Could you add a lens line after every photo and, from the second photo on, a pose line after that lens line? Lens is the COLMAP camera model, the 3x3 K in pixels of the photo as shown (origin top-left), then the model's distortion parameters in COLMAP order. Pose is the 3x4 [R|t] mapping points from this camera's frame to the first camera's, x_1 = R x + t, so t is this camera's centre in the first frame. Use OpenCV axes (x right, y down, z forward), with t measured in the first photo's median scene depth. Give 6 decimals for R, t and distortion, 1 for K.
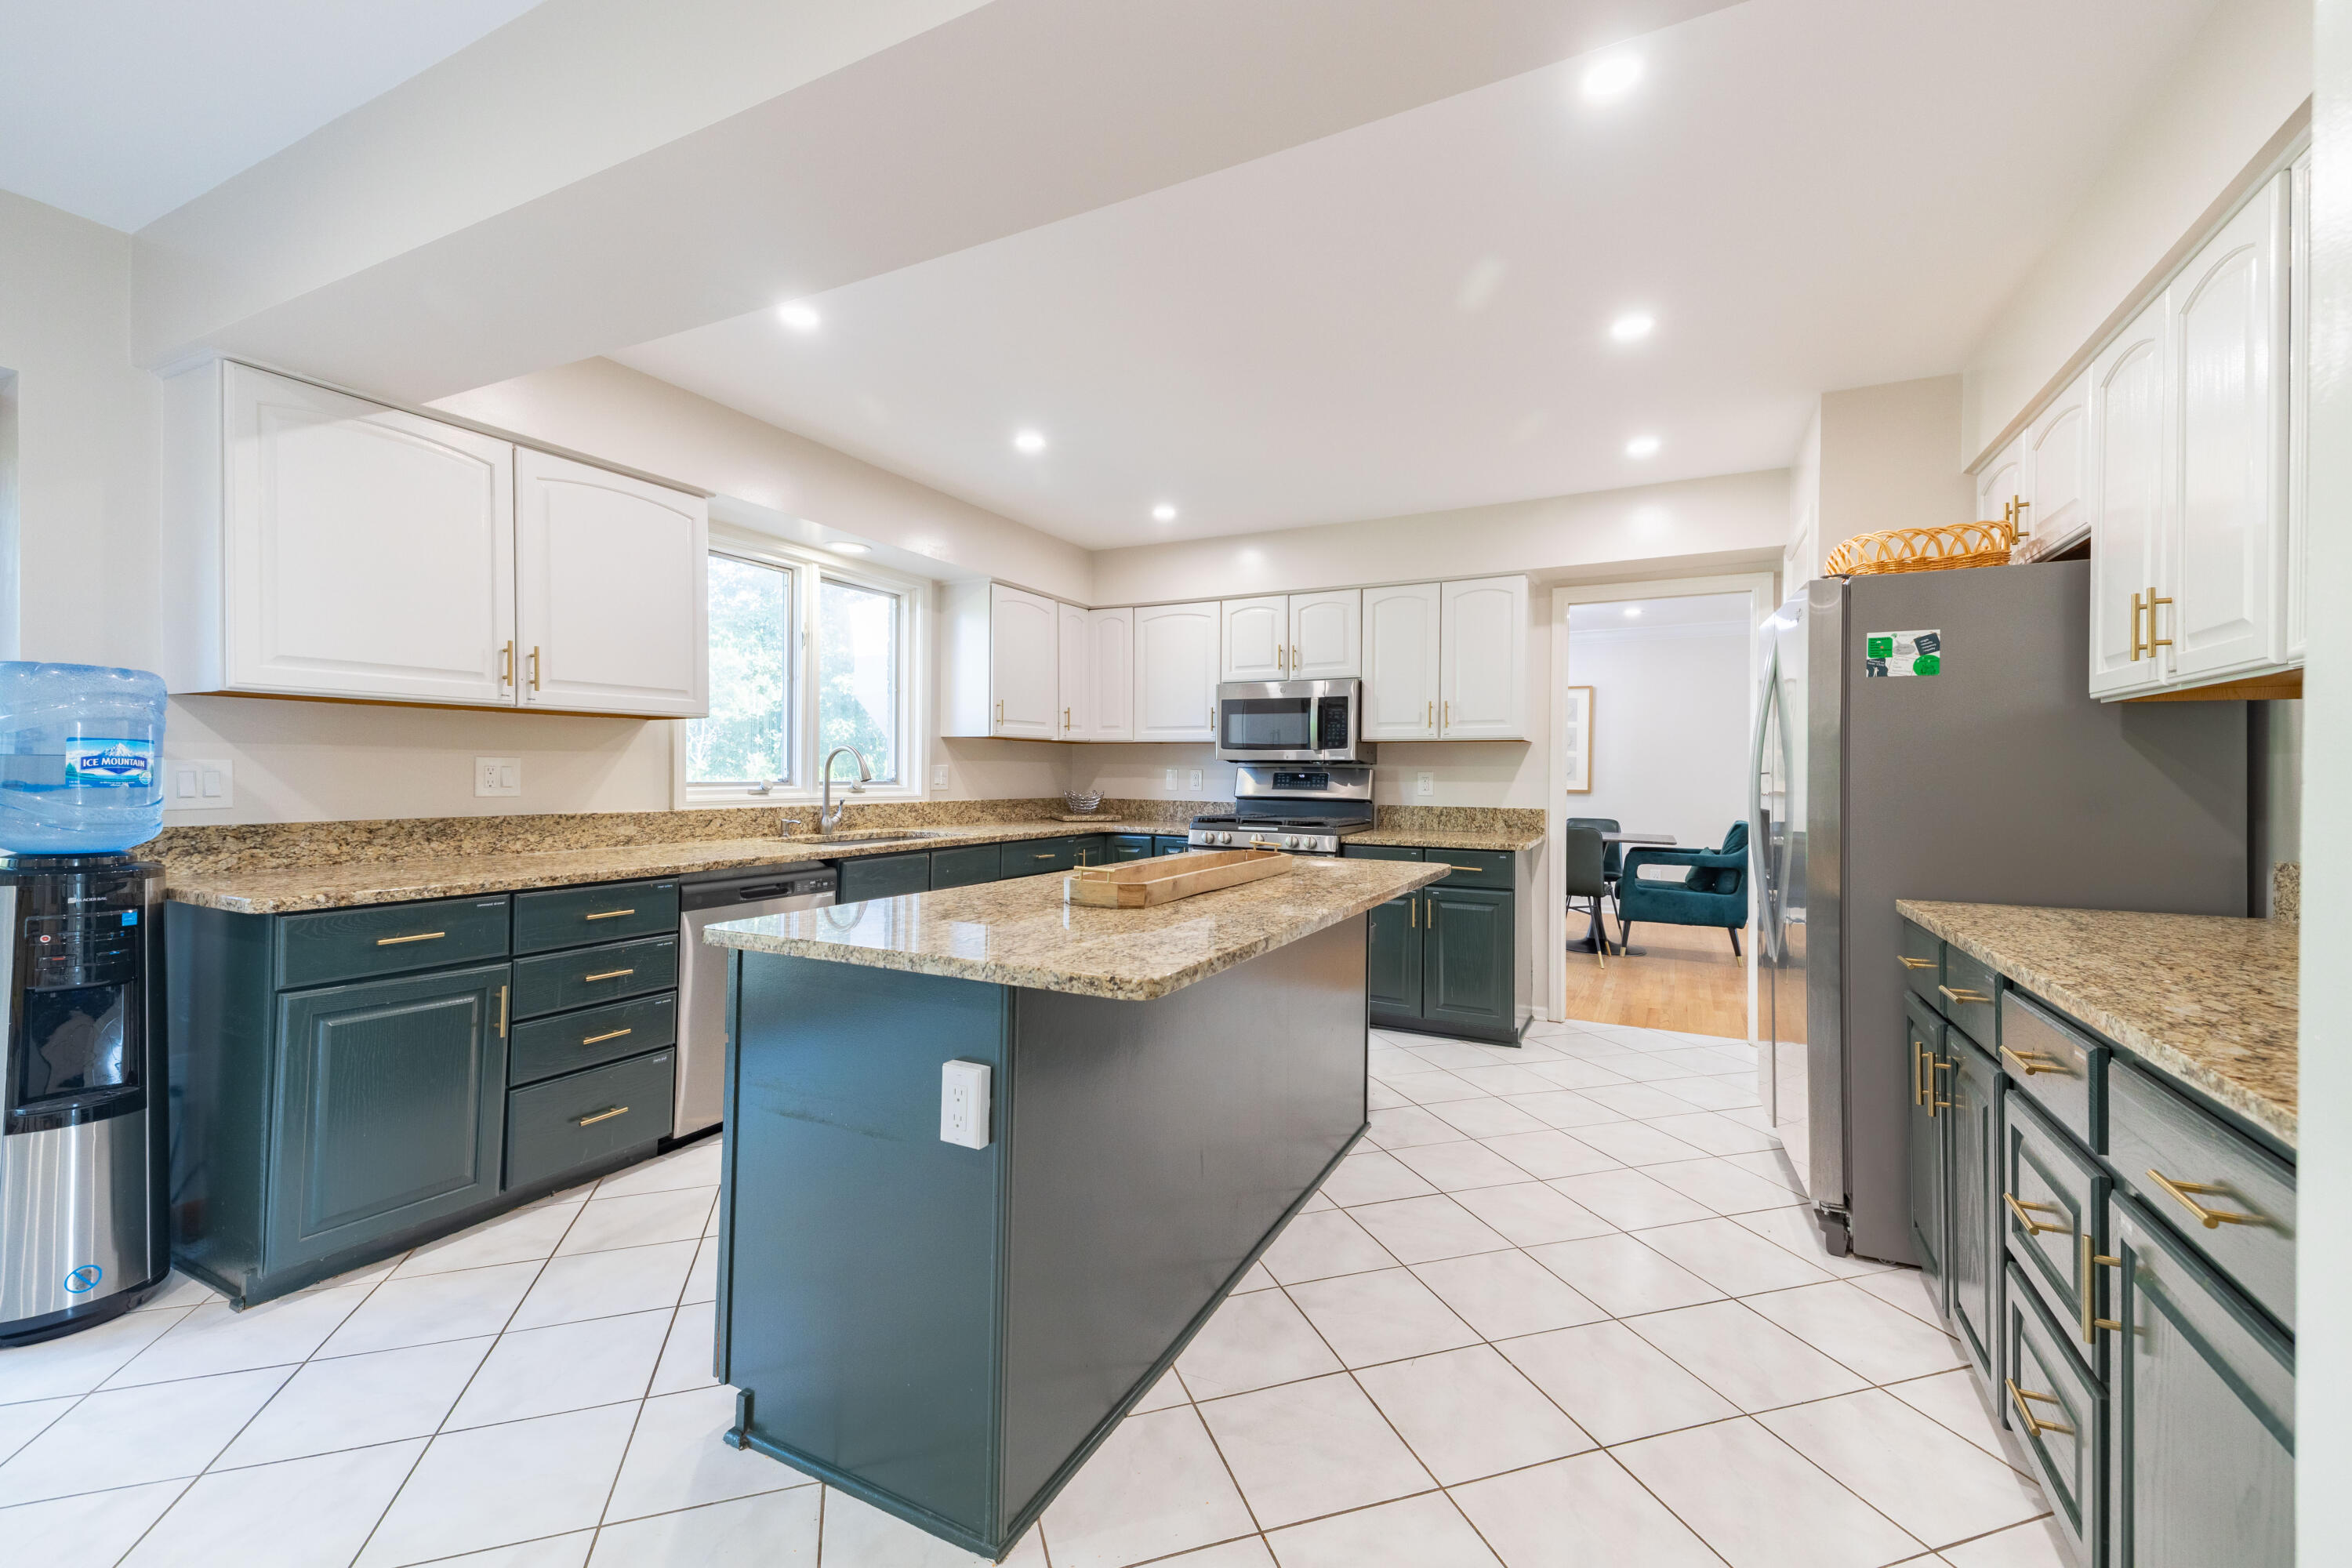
lens RADIAL K [[965.6, 0, 1177.1], [0, 965.6, 773.9], [0, 0, 1]] dist [0.038164, -0.000239]
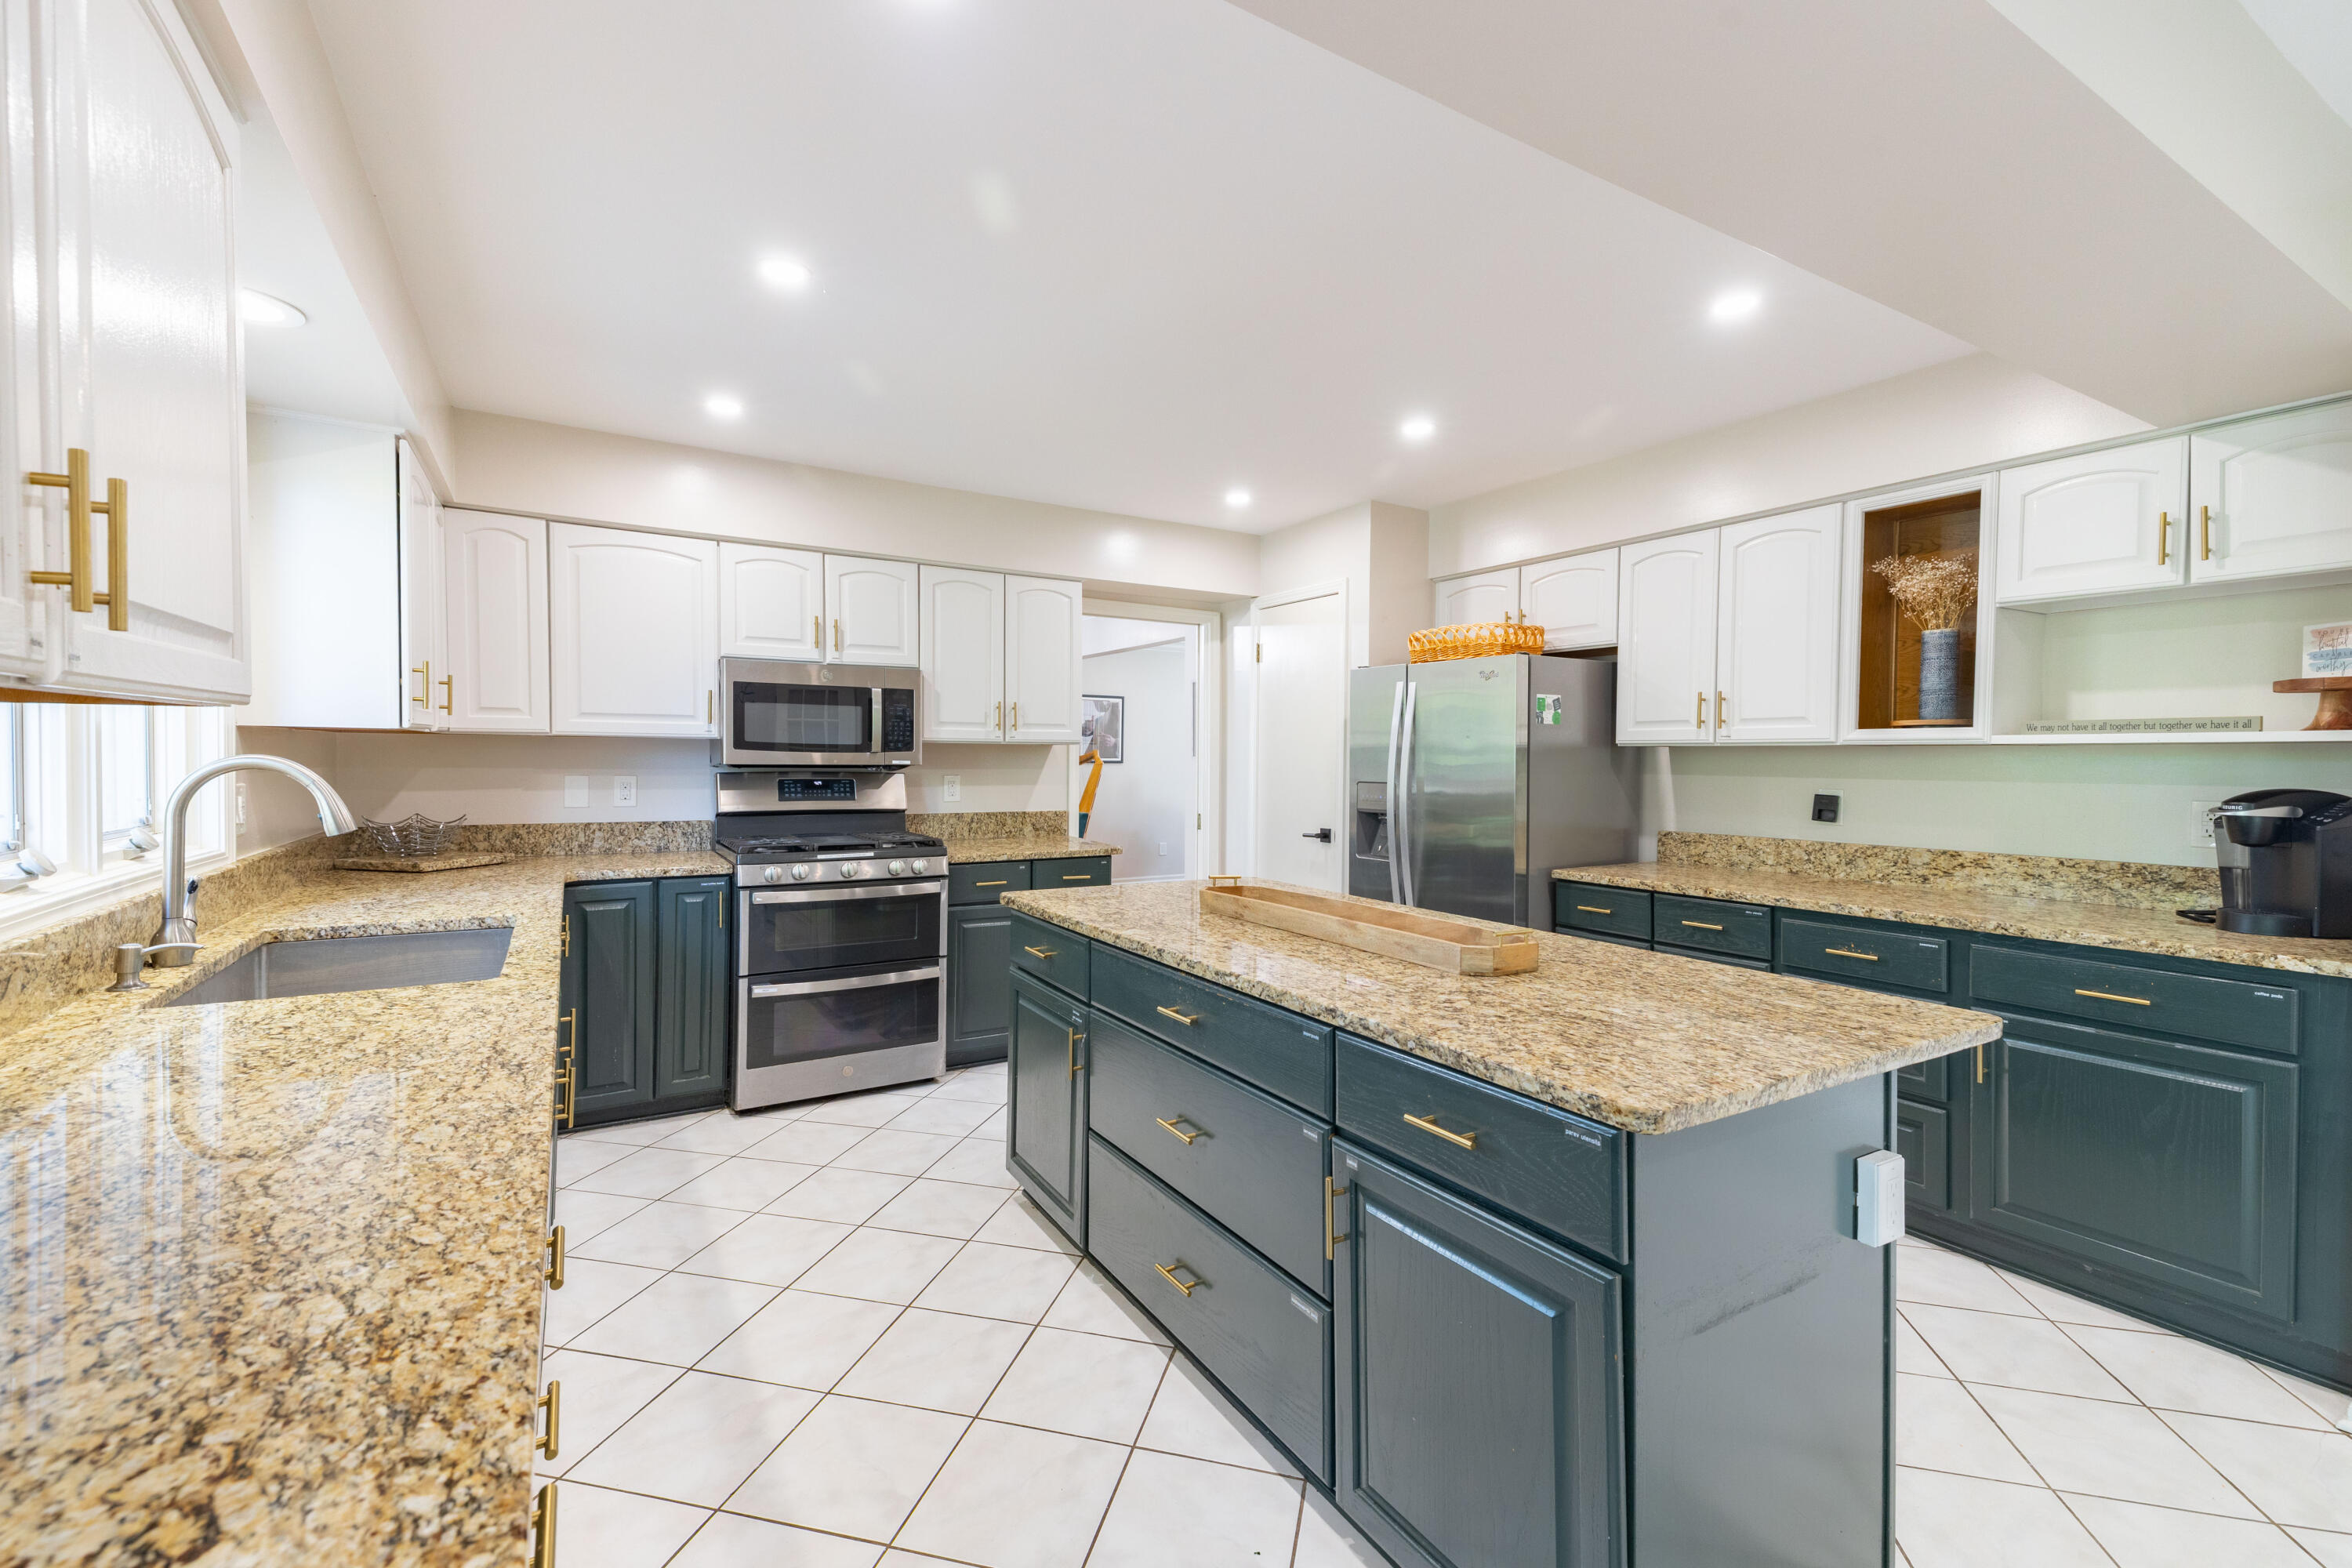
lens RADIAL K [[965.6, 0, 1177.1], [0, 965.6, 773.9], [0, 0, 1]] dist [0.038164, -0.000239]
pose [[0.522371, -0.021324, 0.852452, -0.425691], [-0.004822, 0.999597, 0.027960, -0.031281], [-0.852705, -0.018716, 0.522058, 0.358213]]
